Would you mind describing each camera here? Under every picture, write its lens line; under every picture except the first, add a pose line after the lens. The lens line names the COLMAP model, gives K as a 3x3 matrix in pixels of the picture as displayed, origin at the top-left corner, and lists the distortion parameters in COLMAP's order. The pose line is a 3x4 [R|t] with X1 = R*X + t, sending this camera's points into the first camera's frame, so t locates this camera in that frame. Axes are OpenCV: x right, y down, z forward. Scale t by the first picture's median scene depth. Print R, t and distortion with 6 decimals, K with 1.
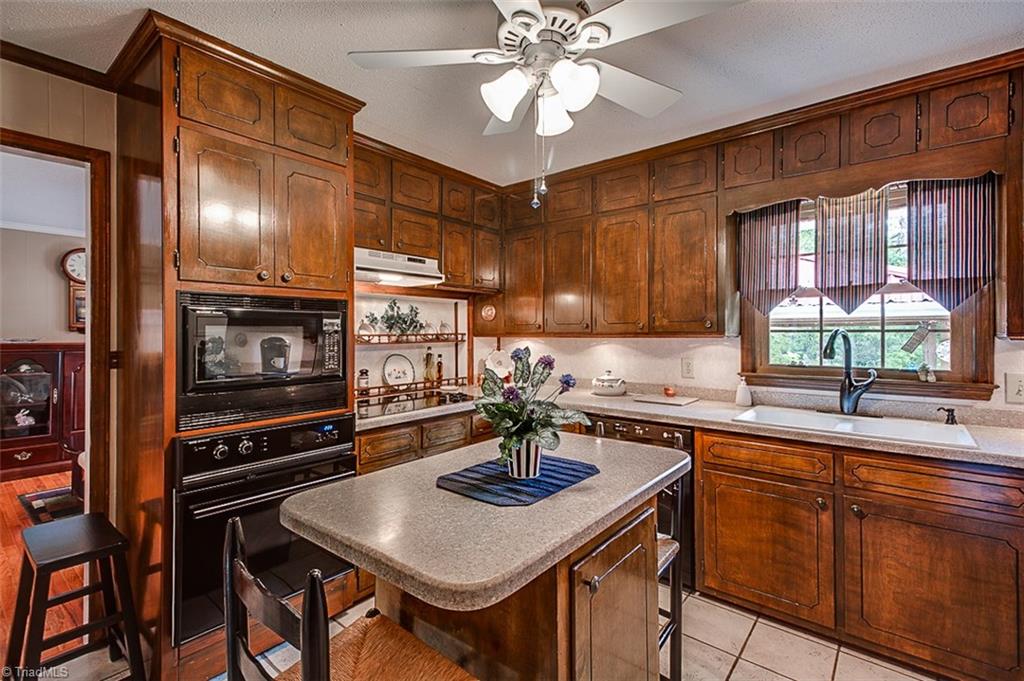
lens RADIAL K [[466.0, 0, 511.3], [0, 466.0, 331.9], [0, 0, 1]] dist [0.030129, -0.010833]
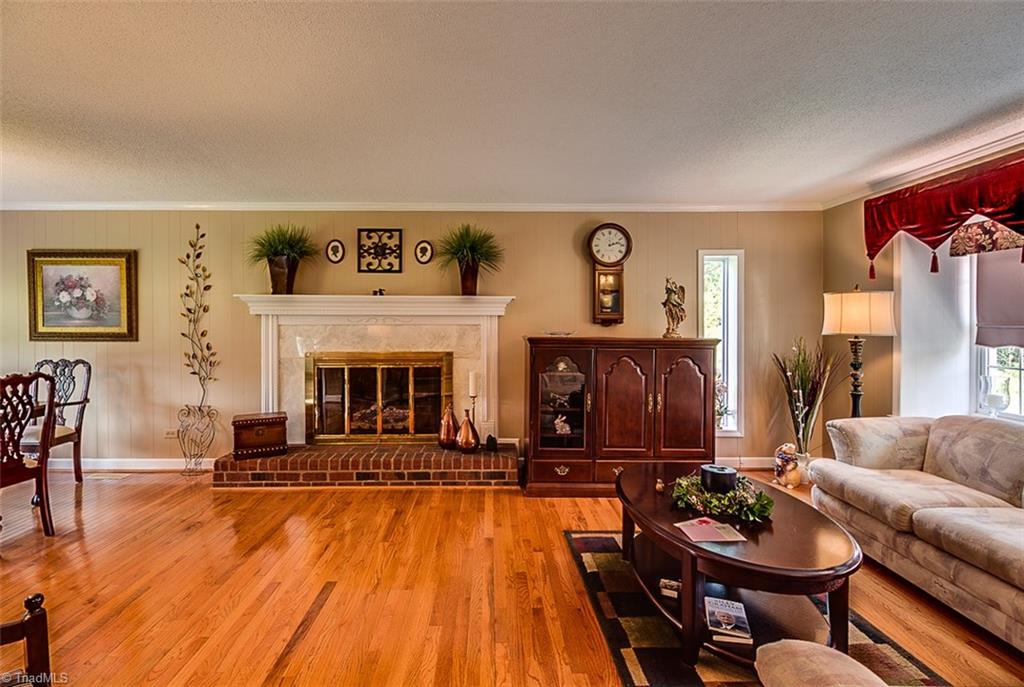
lens RADIAL K [[482.1, 0, 496.8], [0, 482.1, 326.4], [0, 0, 1]] dist [0.011703, -0.000203]
pose [[0.646007, 0.000392, -0.763331, -0.726850], [0.000536, 0.999999, 0.000967, 0.005998], [0.763331, -0.001034, 0.646006, 0.581047]]
